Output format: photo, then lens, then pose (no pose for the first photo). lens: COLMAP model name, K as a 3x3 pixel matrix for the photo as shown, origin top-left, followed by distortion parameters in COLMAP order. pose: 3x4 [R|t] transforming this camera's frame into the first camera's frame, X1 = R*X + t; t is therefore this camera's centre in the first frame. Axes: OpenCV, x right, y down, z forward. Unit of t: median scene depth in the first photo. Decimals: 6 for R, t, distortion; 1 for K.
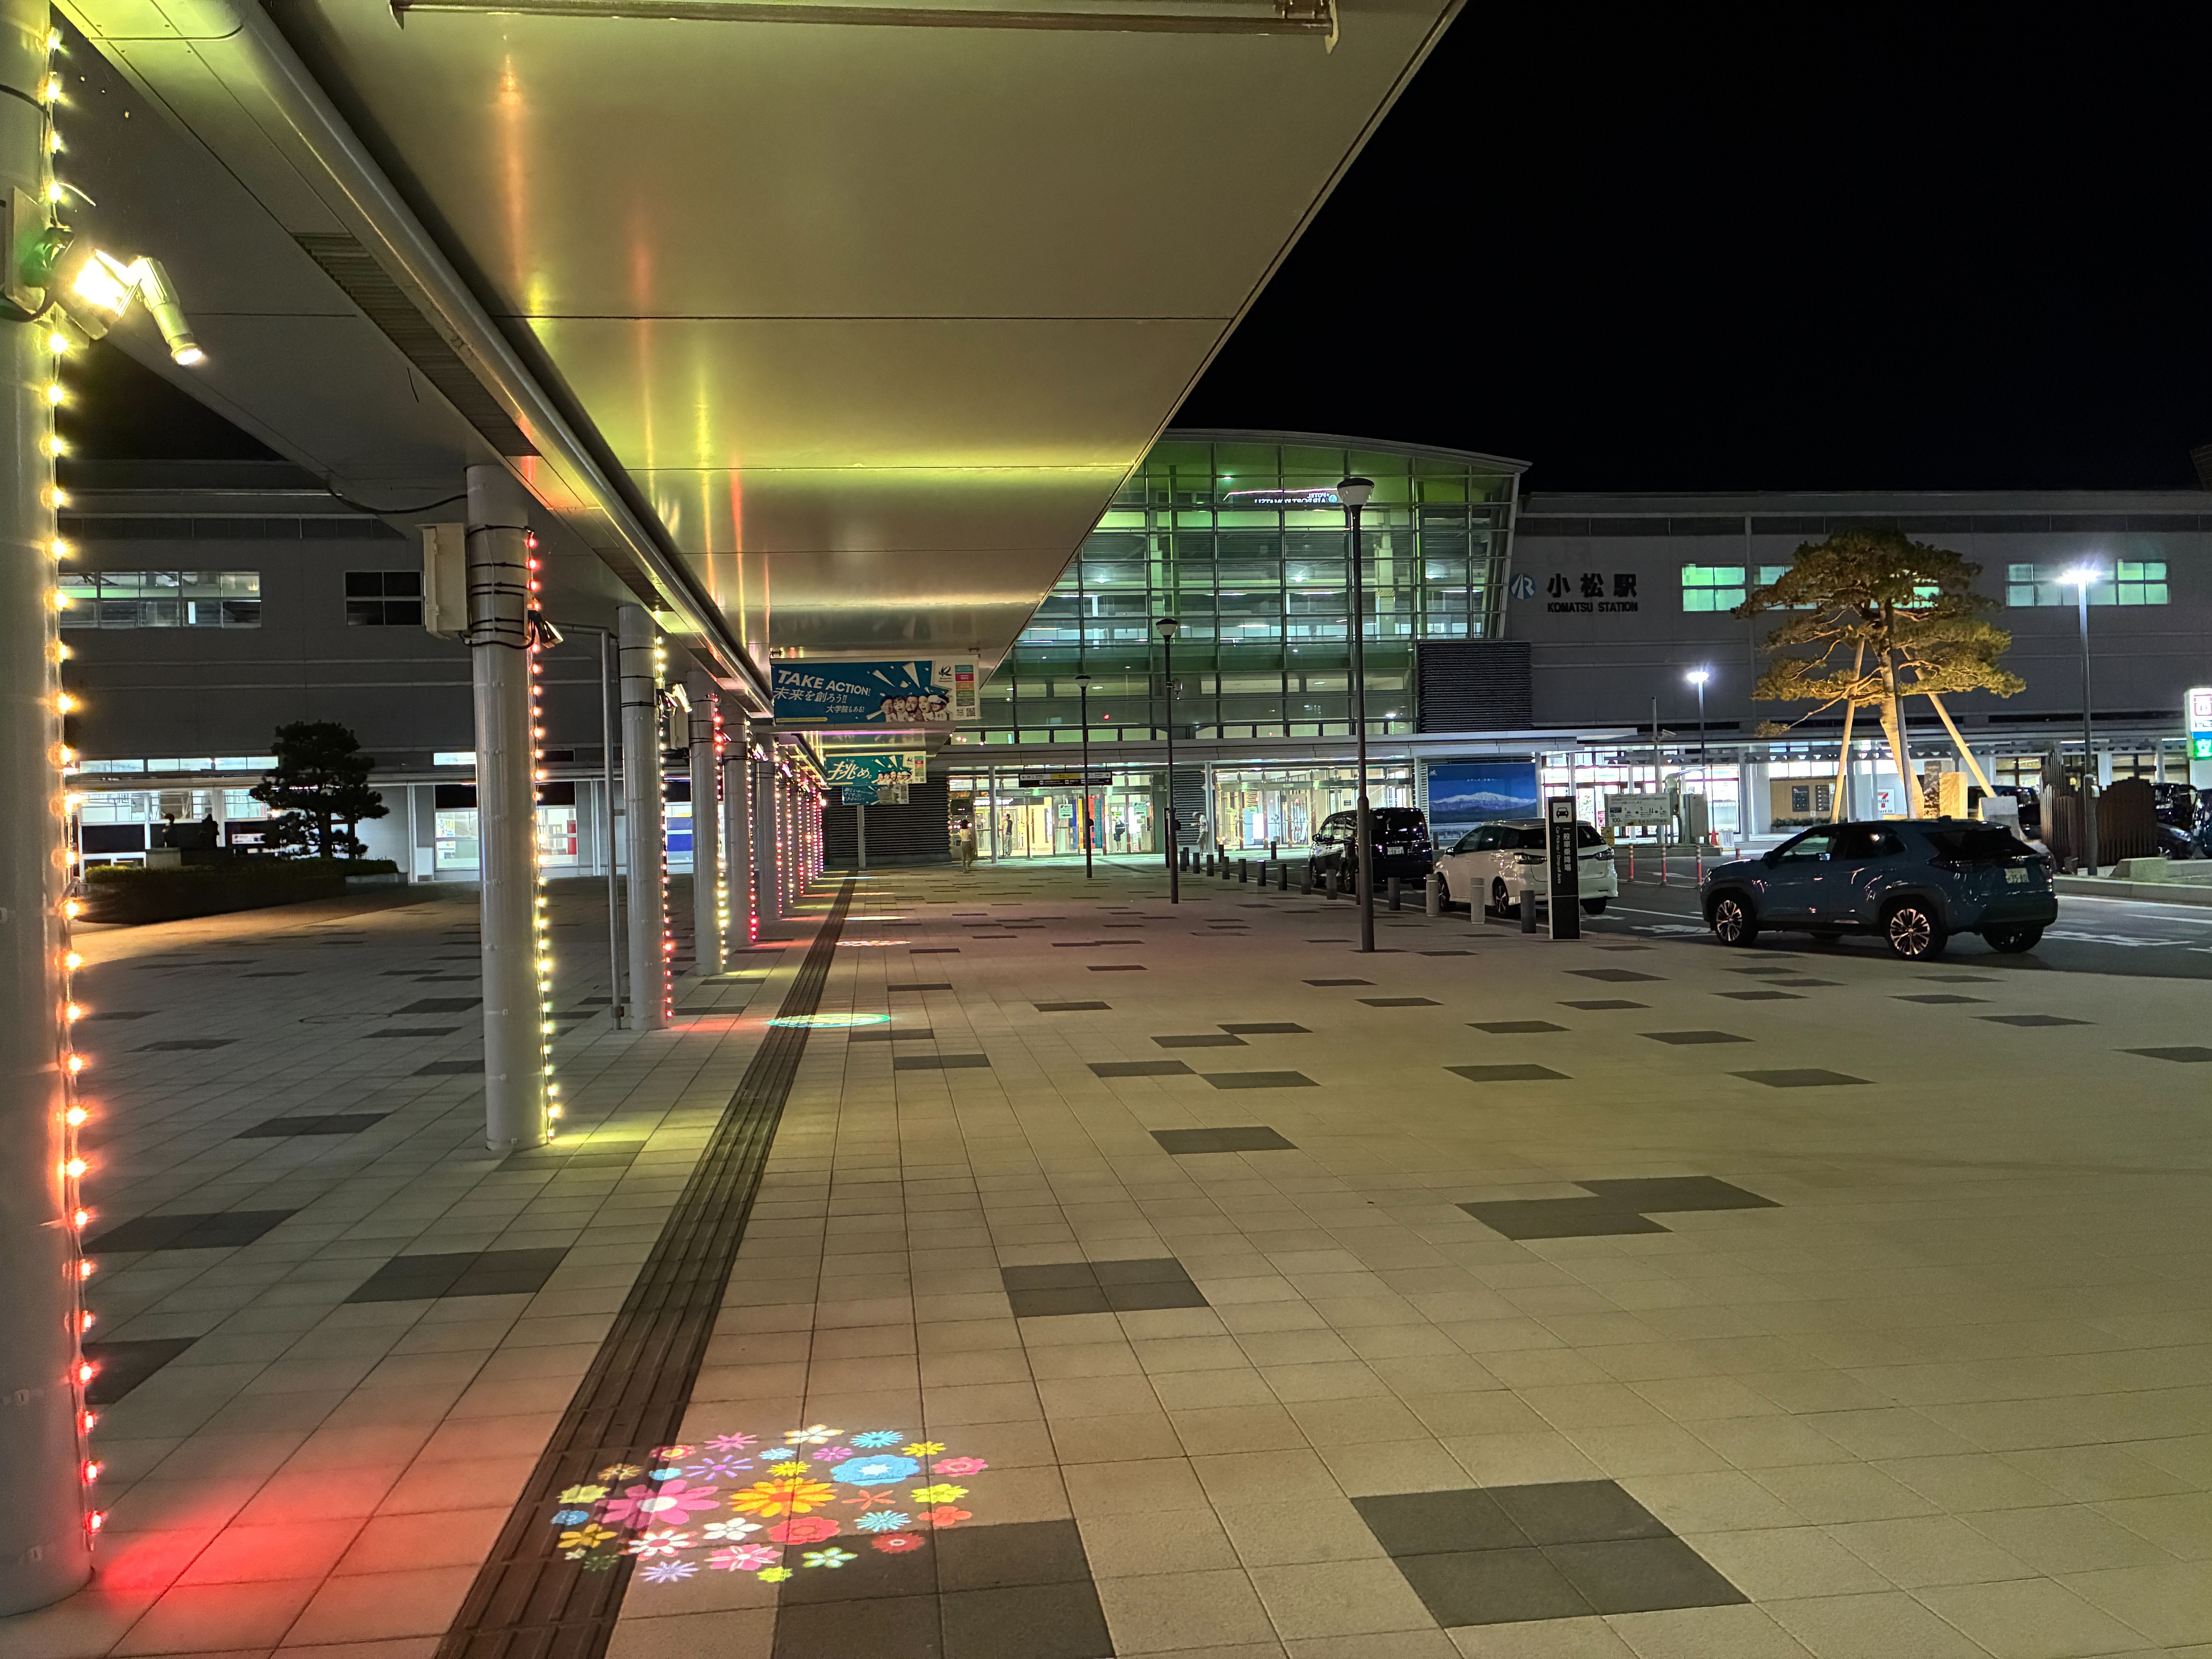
lens RADIAL K [[1806.0, 0, 1106.0], [0, 1806.0, 829.5], [0, 0, 1]] dist [-0.000673, 0.000130]
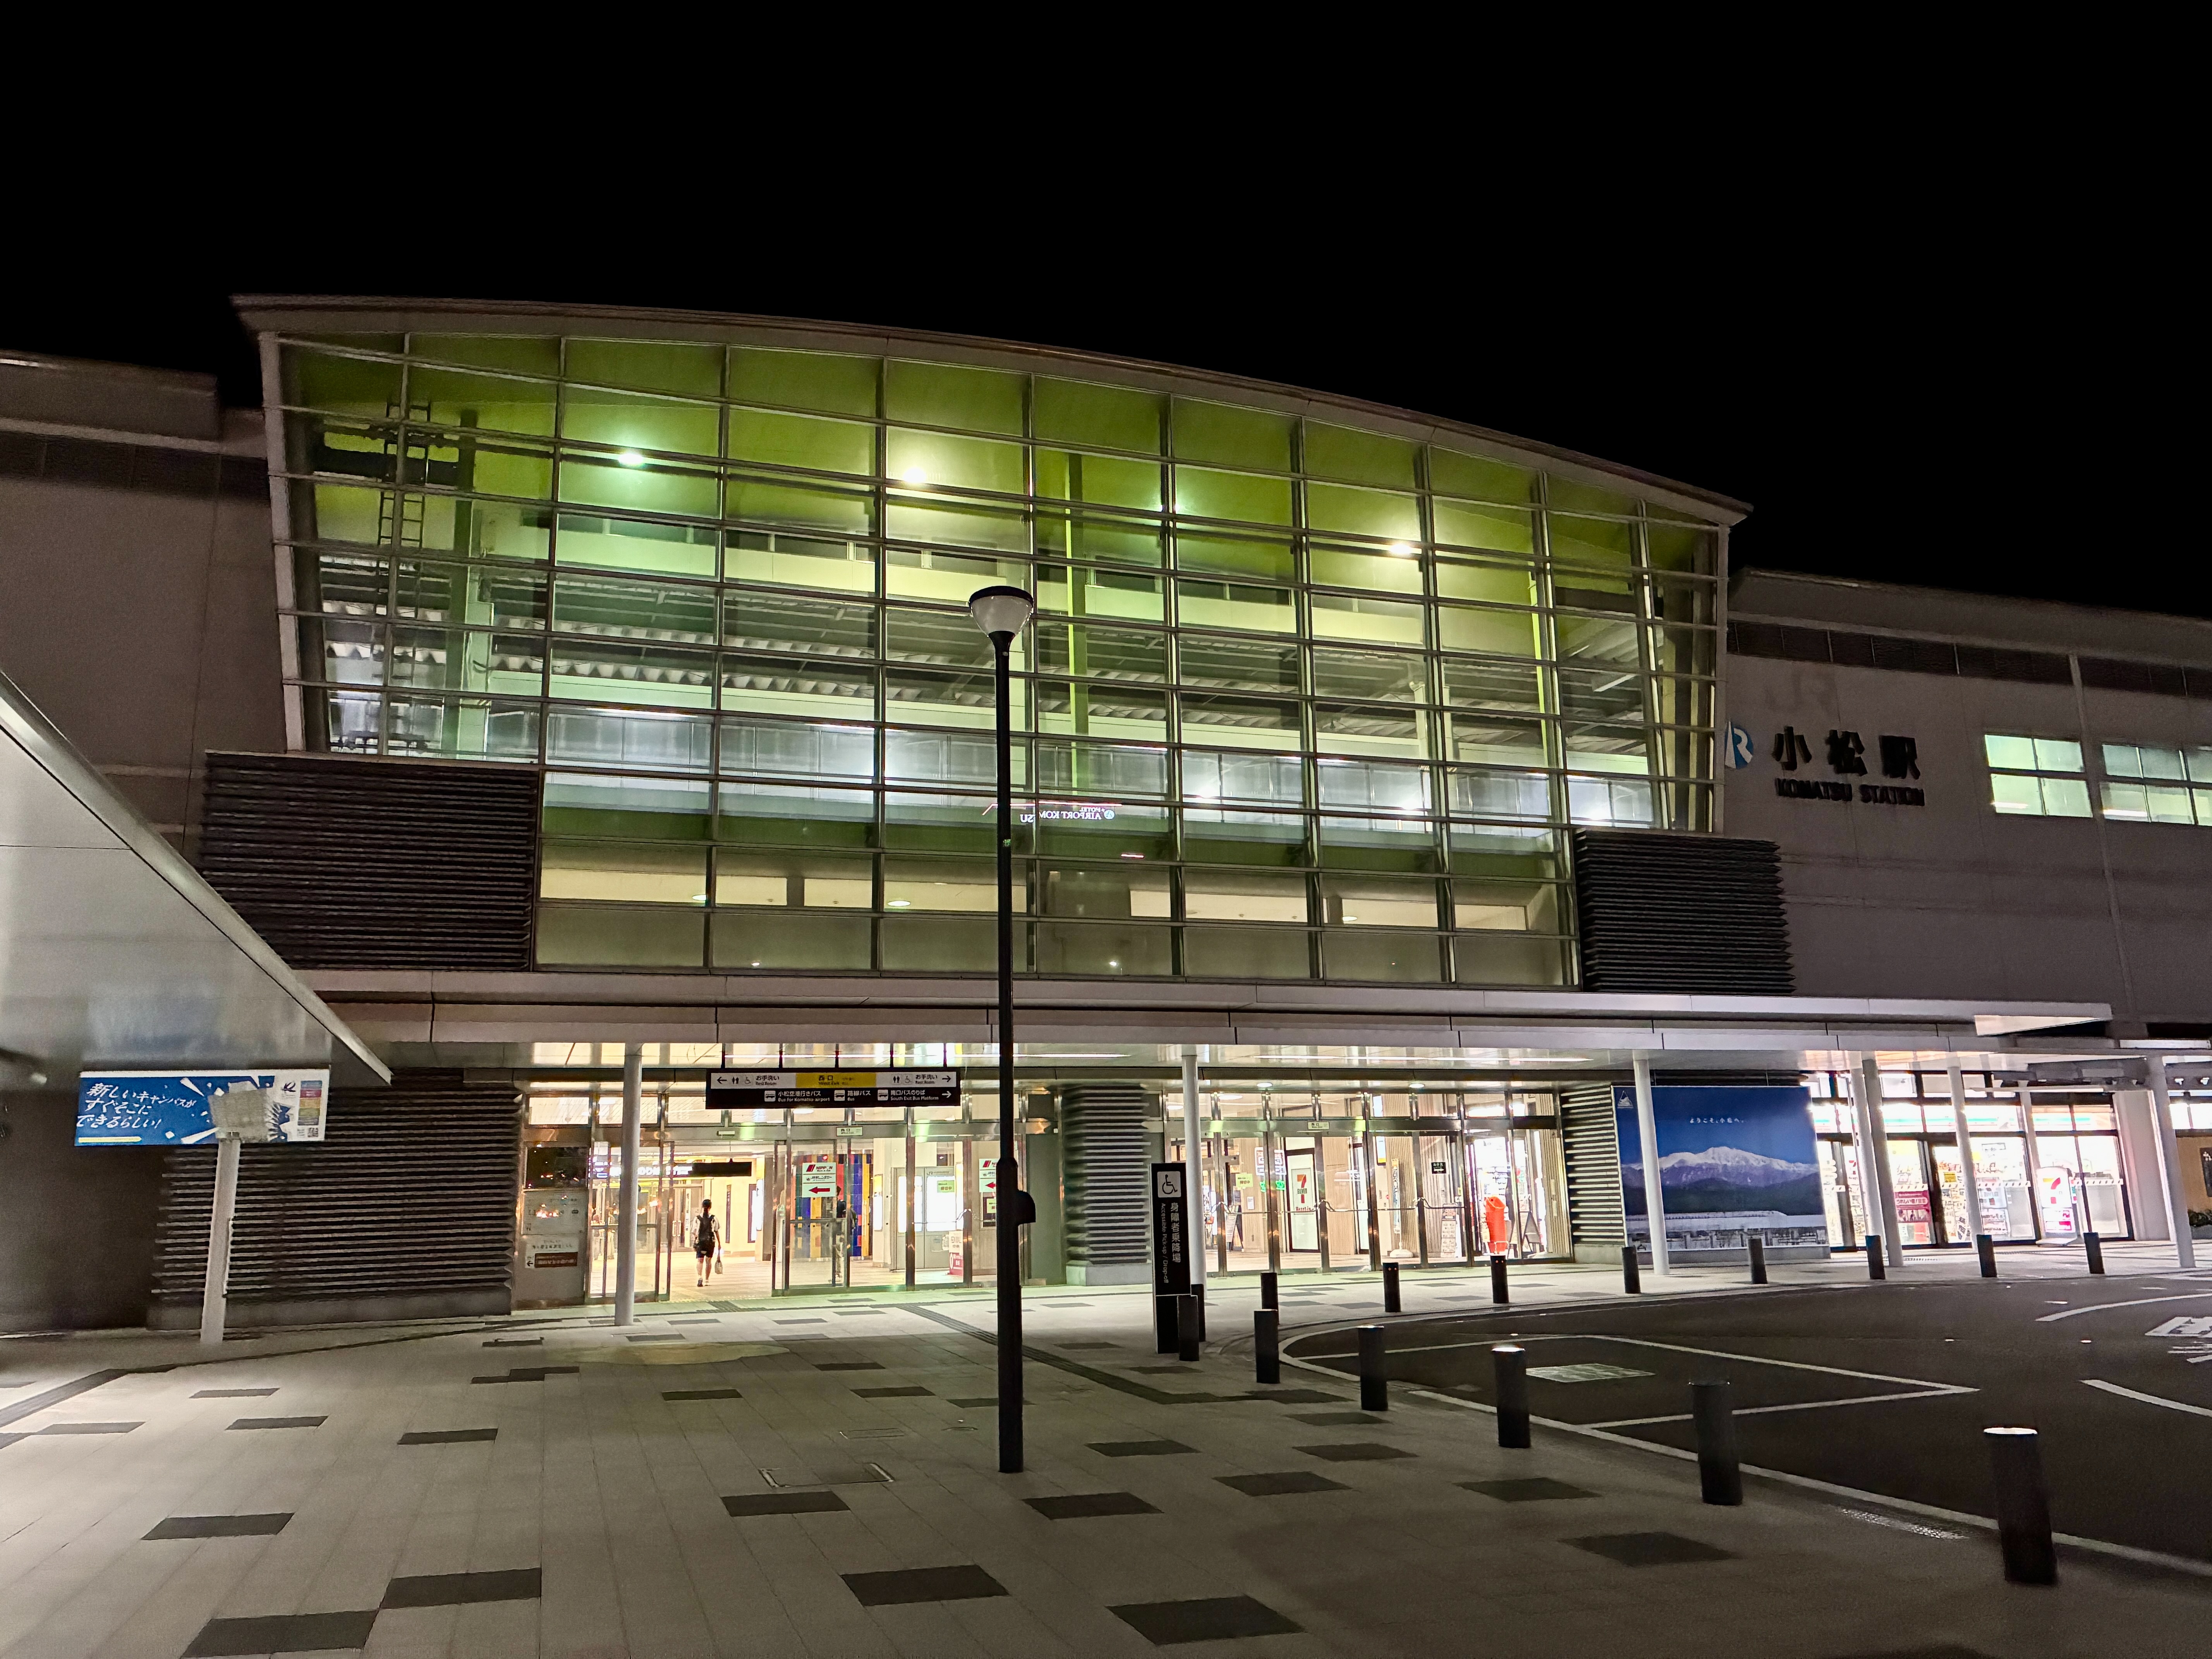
lens RADIAL K [[1586.3, 0, 1106.0], [0, 1586.3, 829.5], [0, 0, 1]] dist [0.008665, 0.001470]
pose [[0.977865, 0.050848, 0.202963, -0.035937], [0.004375, 0.964841, -0.262796, 0.007681], [-0.209189, 0.257867, 0.943263, 0.617622]]
